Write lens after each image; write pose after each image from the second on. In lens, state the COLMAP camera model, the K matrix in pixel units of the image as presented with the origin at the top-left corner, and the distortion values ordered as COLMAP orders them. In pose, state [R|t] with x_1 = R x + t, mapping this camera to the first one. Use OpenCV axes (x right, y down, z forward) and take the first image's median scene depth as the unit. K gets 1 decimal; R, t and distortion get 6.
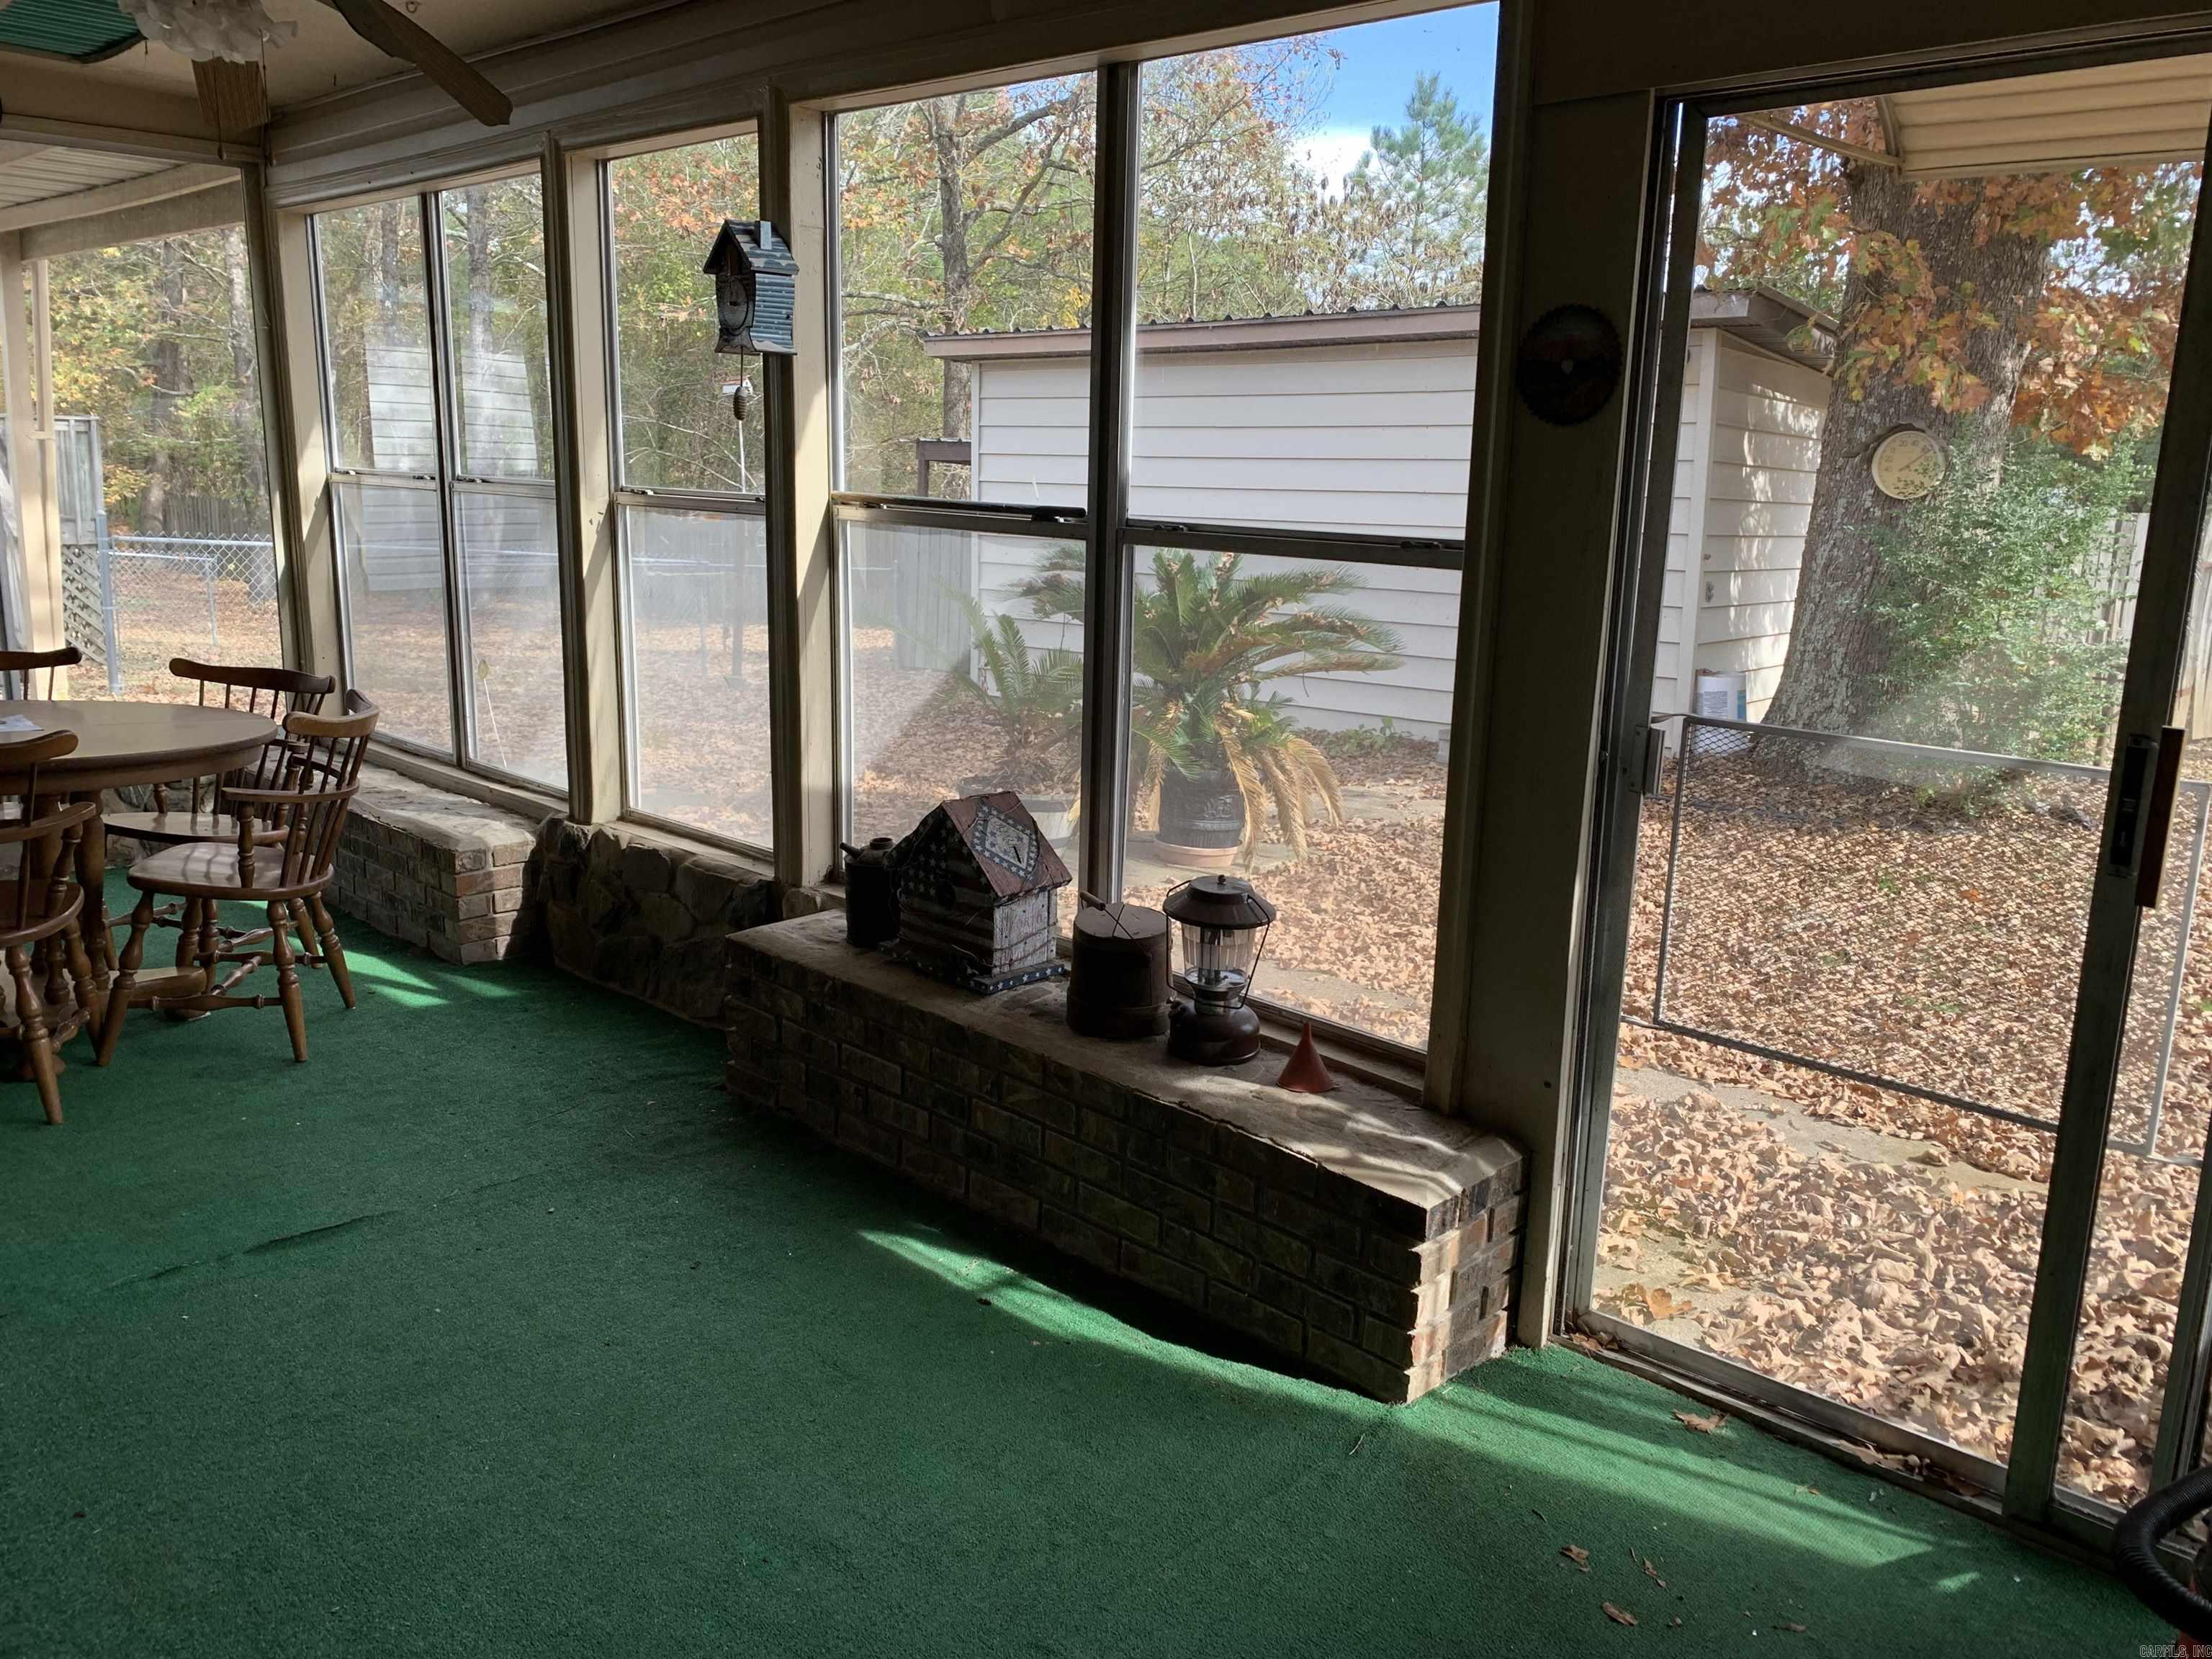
lens RADIAL K [[1672.9, 0, 1104.4], [0, 1672.9, 826.4], [0, 0, 1]] dist [0.008888, -0.024945]
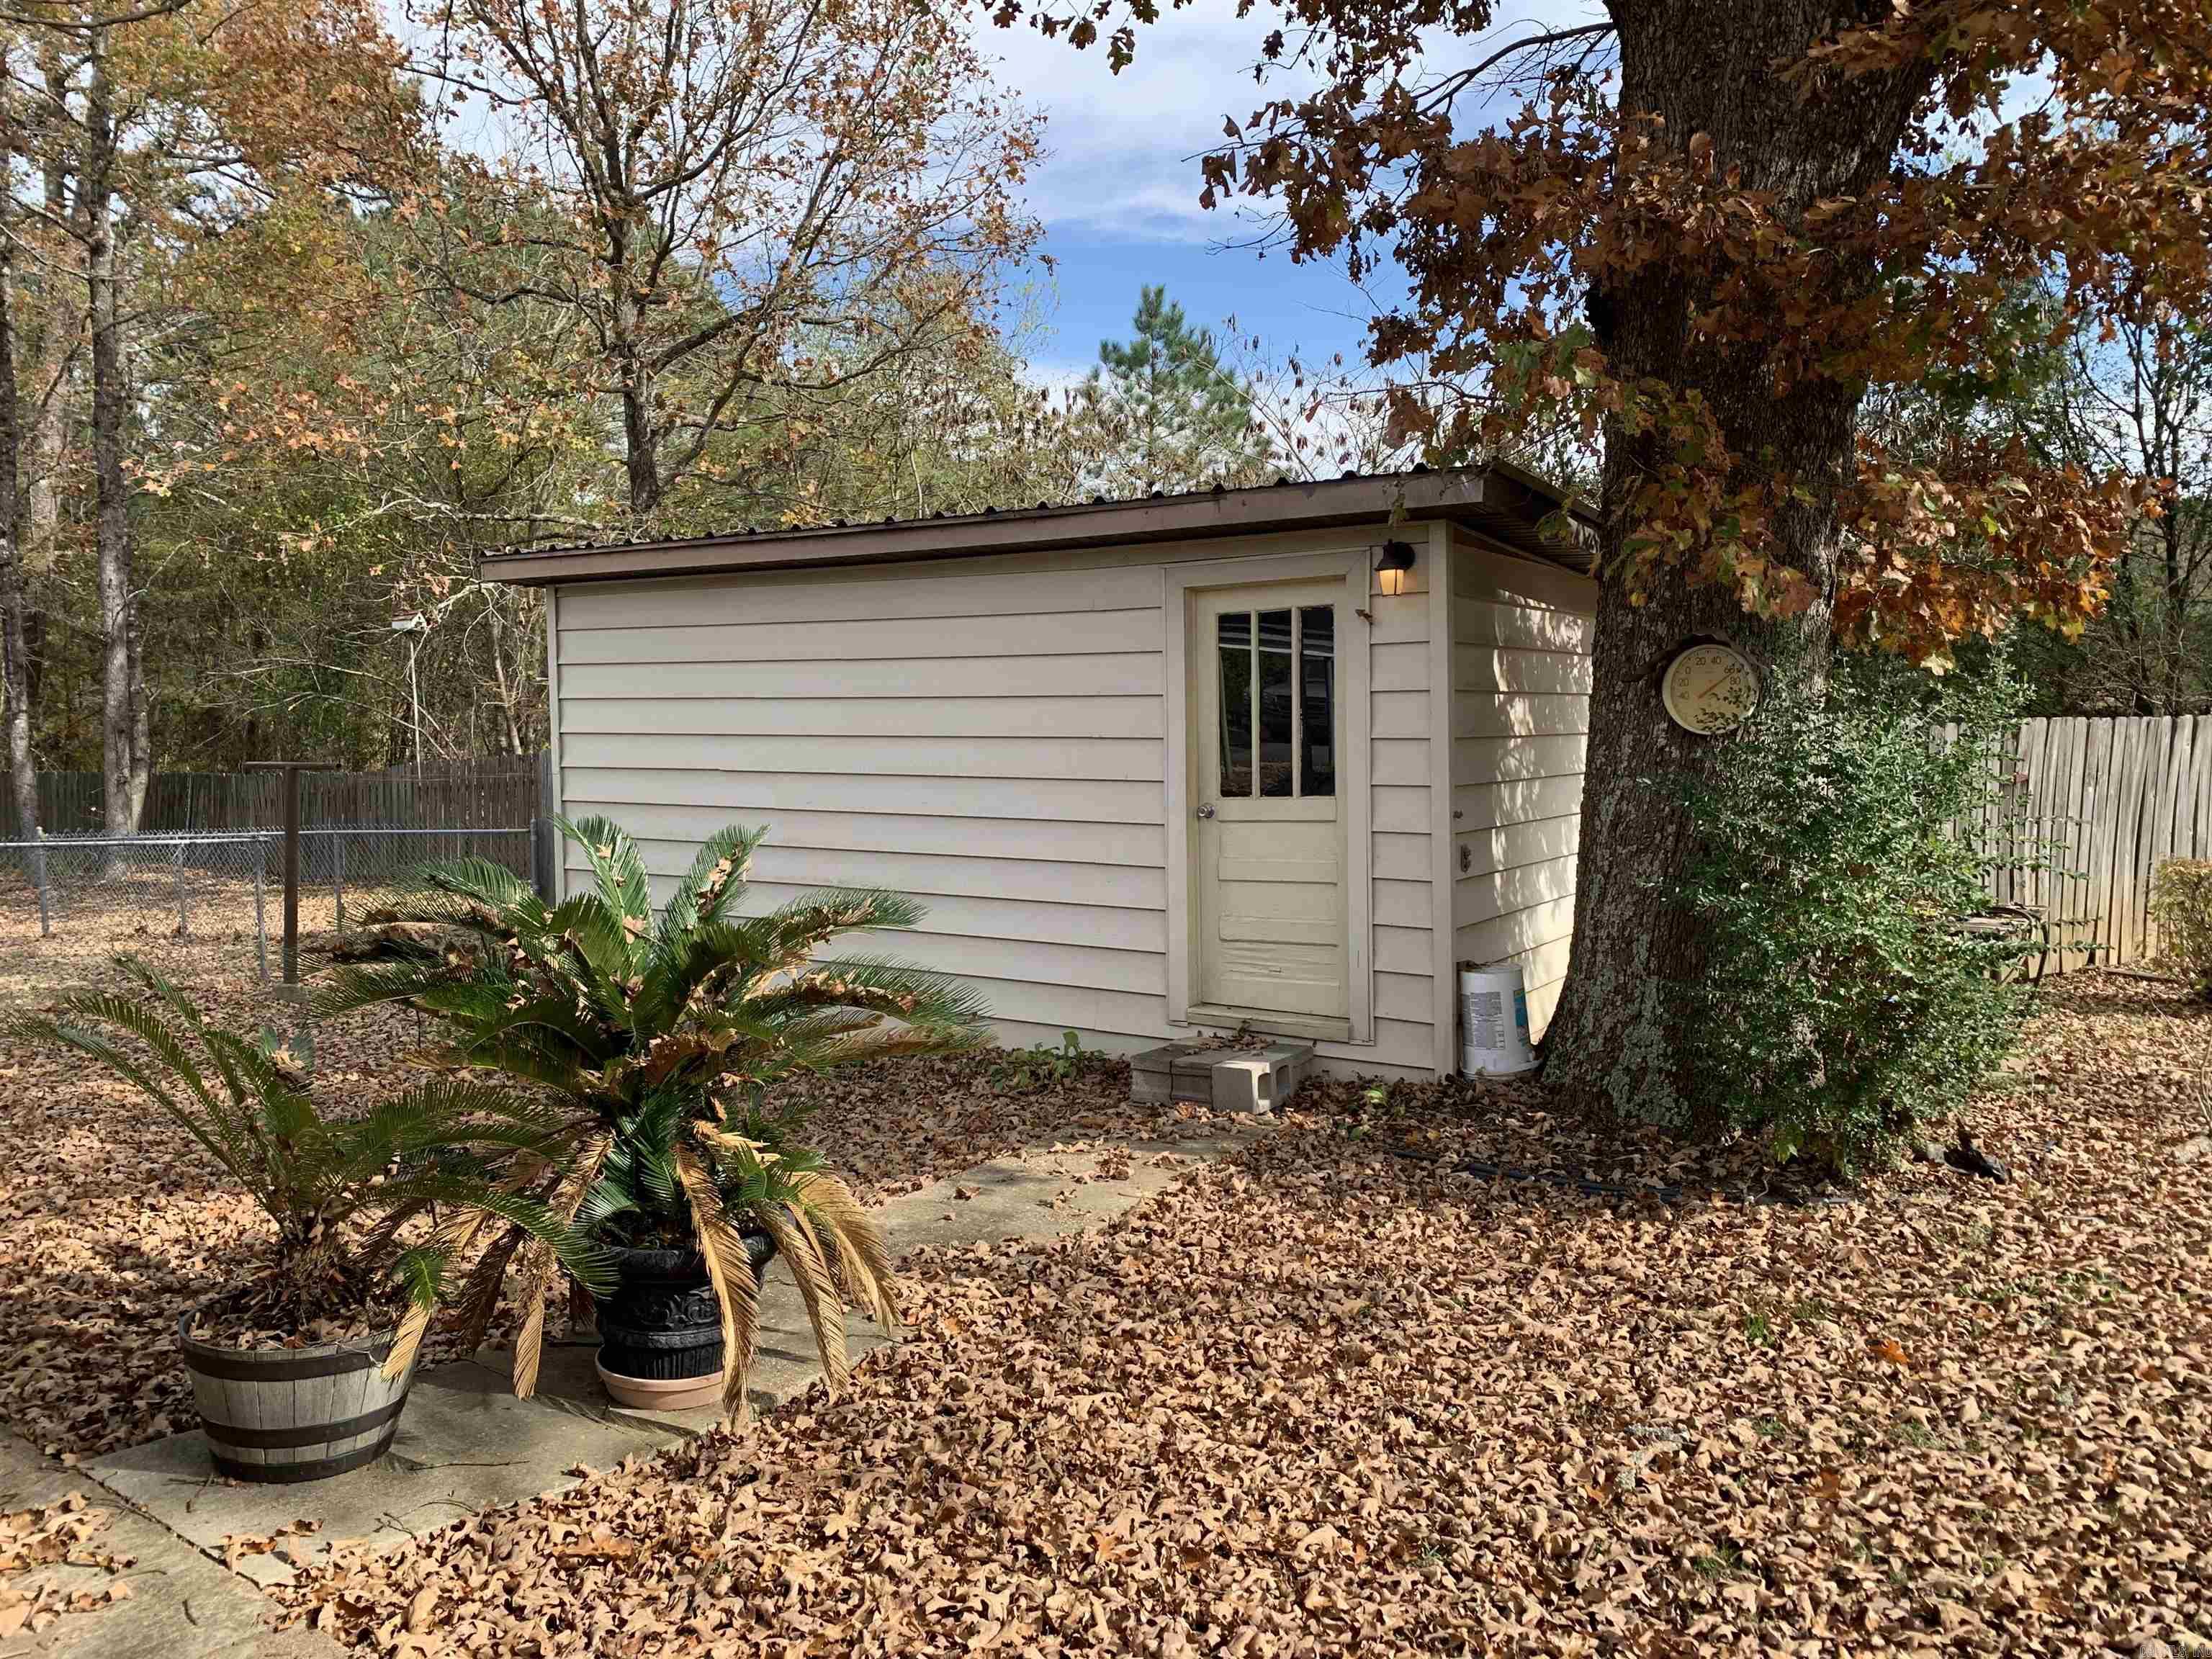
lens RADIAL K [[1672.9, 0, 1104.7], [0, 1672.9, 828.8], [0, 0, 1]] dist [0.008888, -0.024945]
pose [[0.991702, -0.042229, 0.121425, 0.117327], [0.057028, 0.991000, -0.121107, -0.077287], [-0.115218, 0.127027, 0.985185, 0.296300]]
